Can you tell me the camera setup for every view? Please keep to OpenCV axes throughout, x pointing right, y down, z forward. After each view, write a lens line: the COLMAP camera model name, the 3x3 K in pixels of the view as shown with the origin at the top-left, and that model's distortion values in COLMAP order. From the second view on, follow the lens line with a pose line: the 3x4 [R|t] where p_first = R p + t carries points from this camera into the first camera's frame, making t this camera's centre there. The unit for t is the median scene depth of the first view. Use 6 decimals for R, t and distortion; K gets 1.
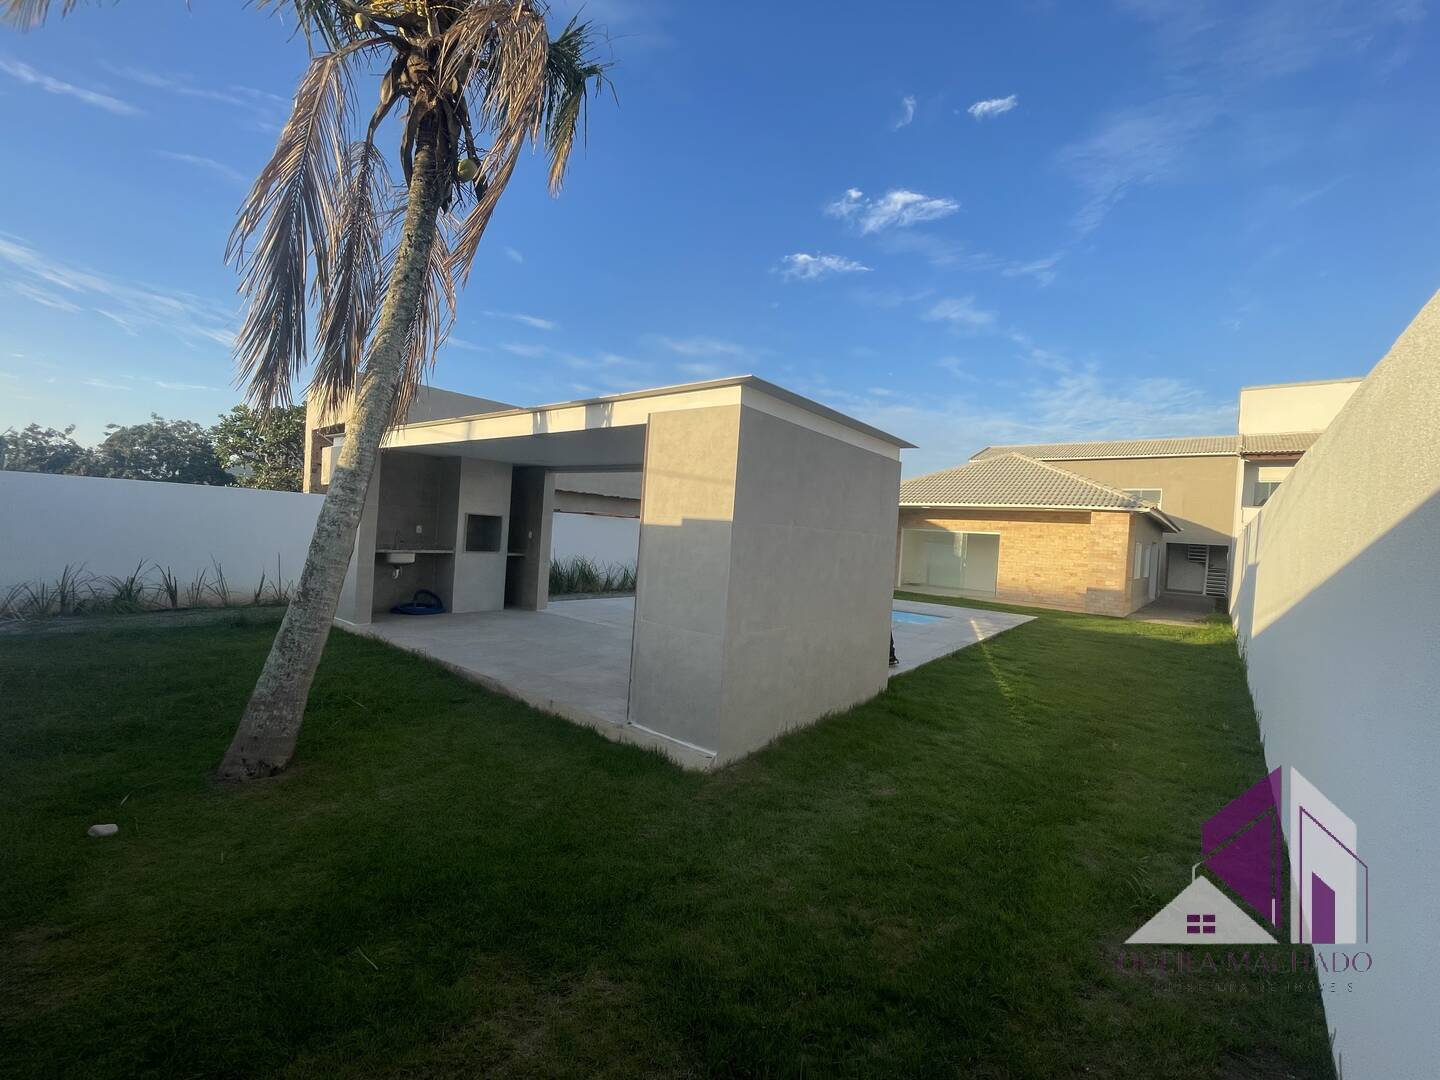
lens RADIAL K [[590.1, 0, 721.1], [0, 590.1, 538.6], [0, 0, 1]] dist [-0.001717, 0.000469]
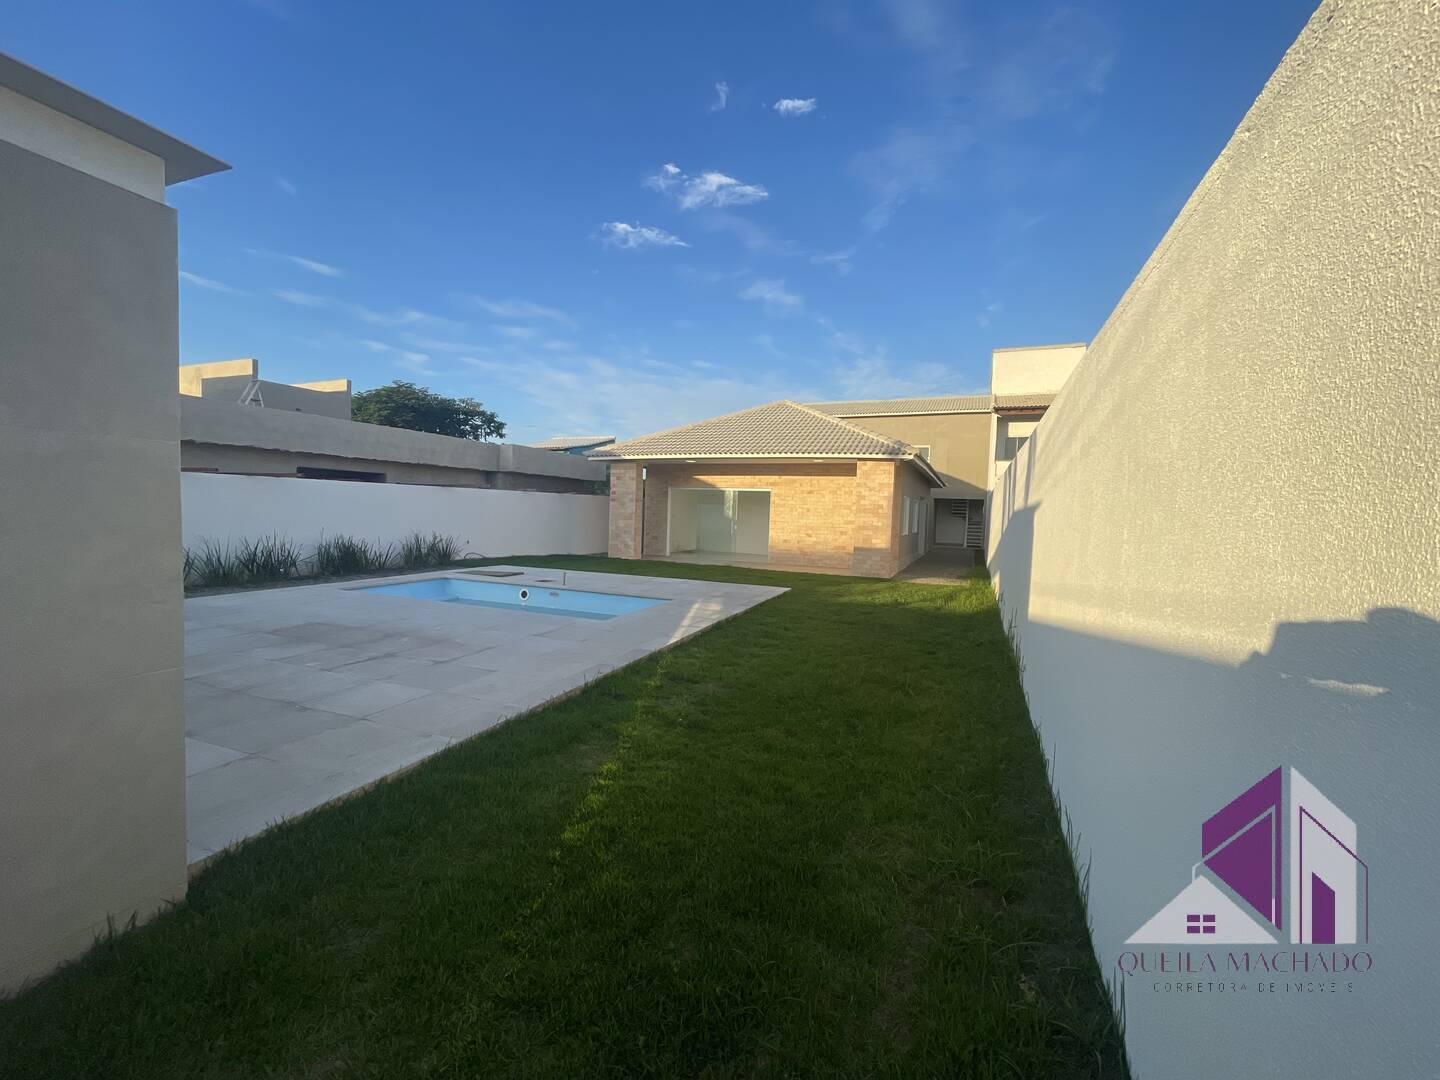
lens RADIAL K [[583.5, 0, 720.9], [0, 583.5, 538.9], [0, 0, 1]] dist [-0.002299, 0.000281]
pose [[0.957488, -0.044508, 0.285019, 0.320062], [0.029117, 0.997891, 0.058014, 0.024688], [-0.287000, -0.047249, 0.956765, 0.391328]]
